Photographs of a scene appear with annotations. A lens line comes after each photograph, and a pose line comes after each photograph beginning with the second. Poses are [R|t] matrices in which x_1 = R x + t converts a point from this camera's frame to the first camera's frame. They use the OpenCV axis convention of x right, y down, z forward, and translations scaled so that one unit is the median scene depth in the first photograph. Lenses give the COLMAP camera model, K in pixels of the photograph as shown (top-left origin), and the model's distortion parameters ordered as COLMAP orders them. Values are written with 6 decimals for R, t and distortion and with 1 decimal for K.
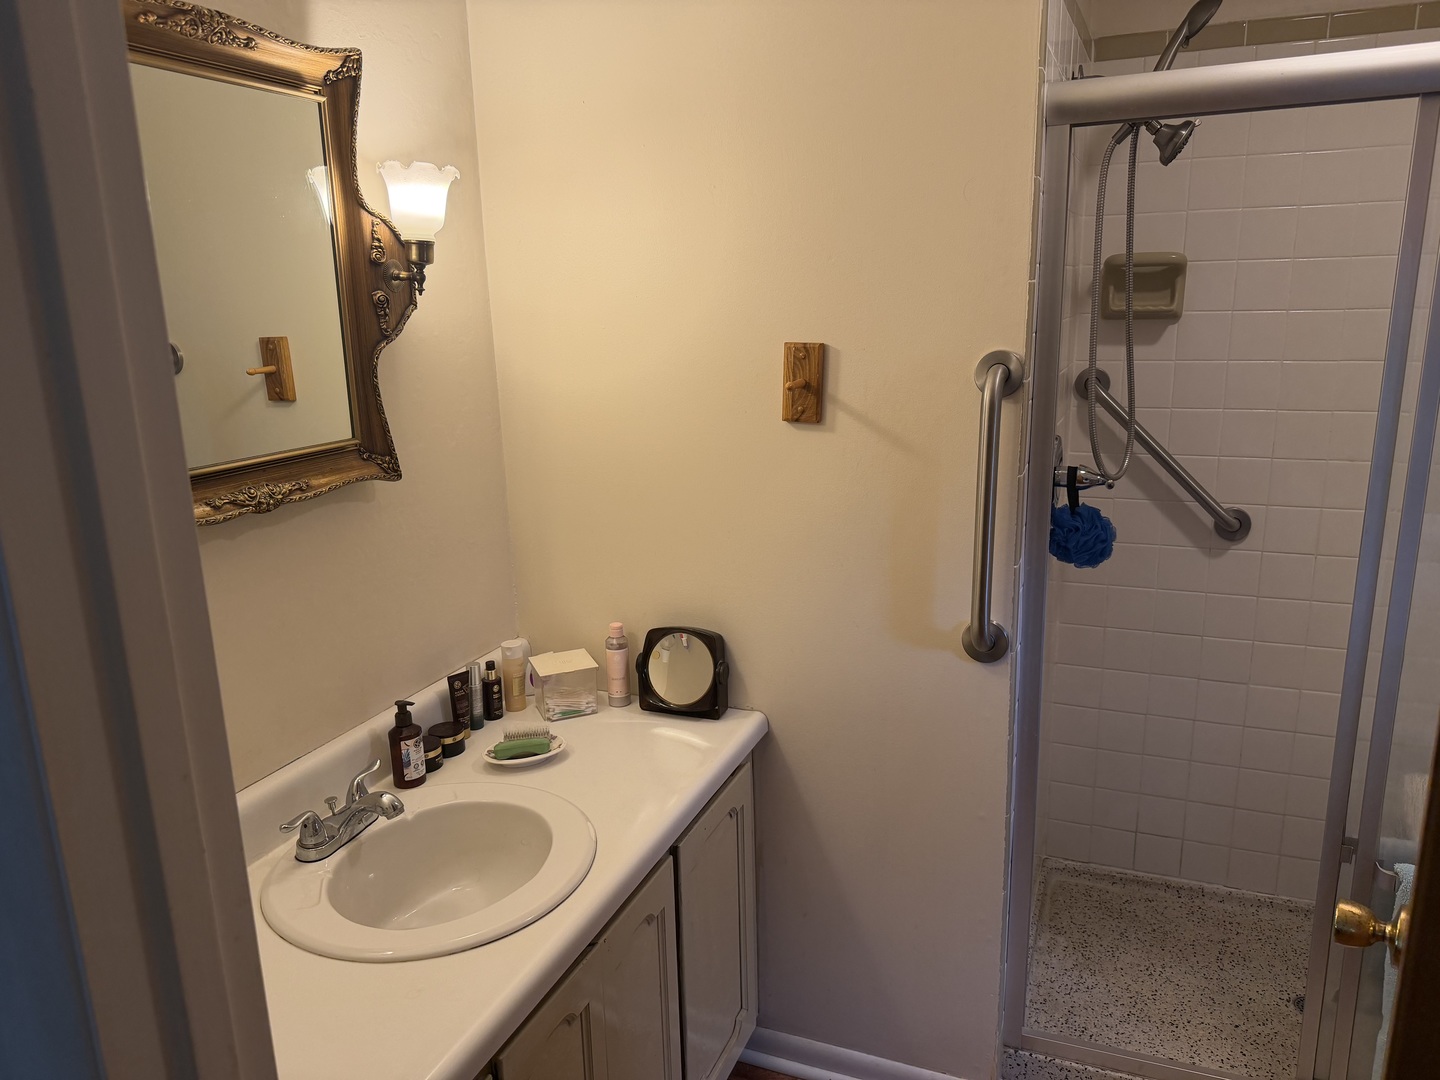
lens RADIAL K [[1011.6, 0, 723.3], [0, 1011.6, 539.7], [0, 0, 1]] dist [0.079732, -0.095589]
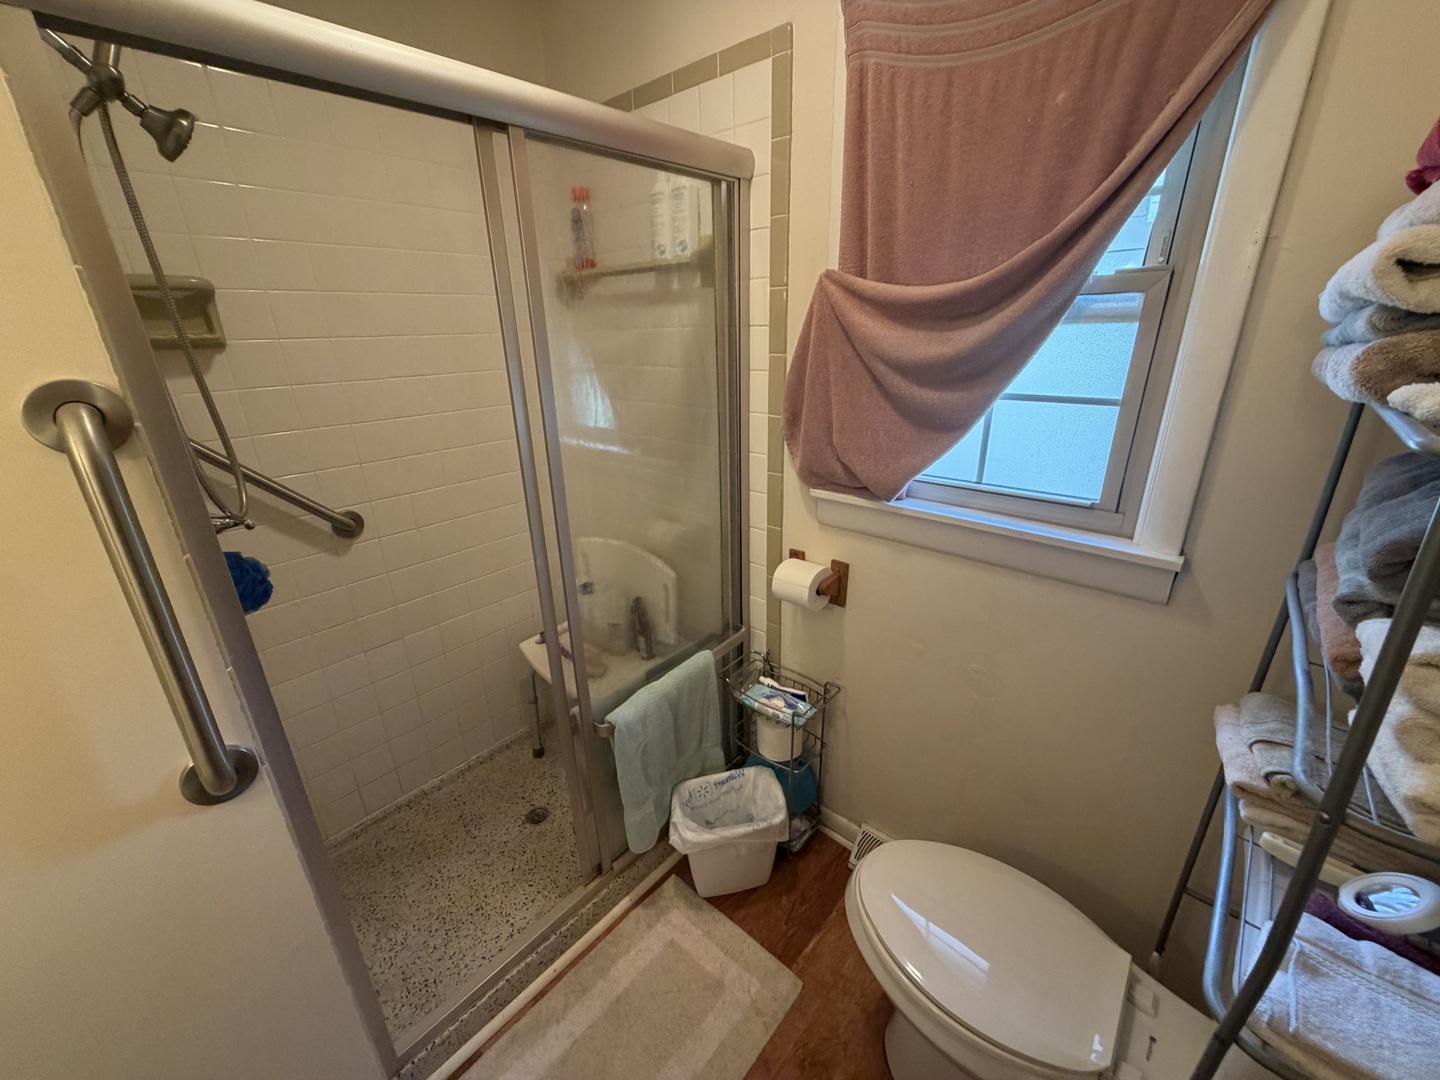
lens RADIAL K [[574.2, 0, 722.4], [0, 574.2, 539.8], [0, 0, 1]] dist [0.000674, 0.002625]
pose [[0.332021, -0.313774, 0.889555, 0.042060], [0.235559, 0.940754, 0.243913, -0.060911], [-0.913386, 0.128559, 0.386263, 0.360161]]
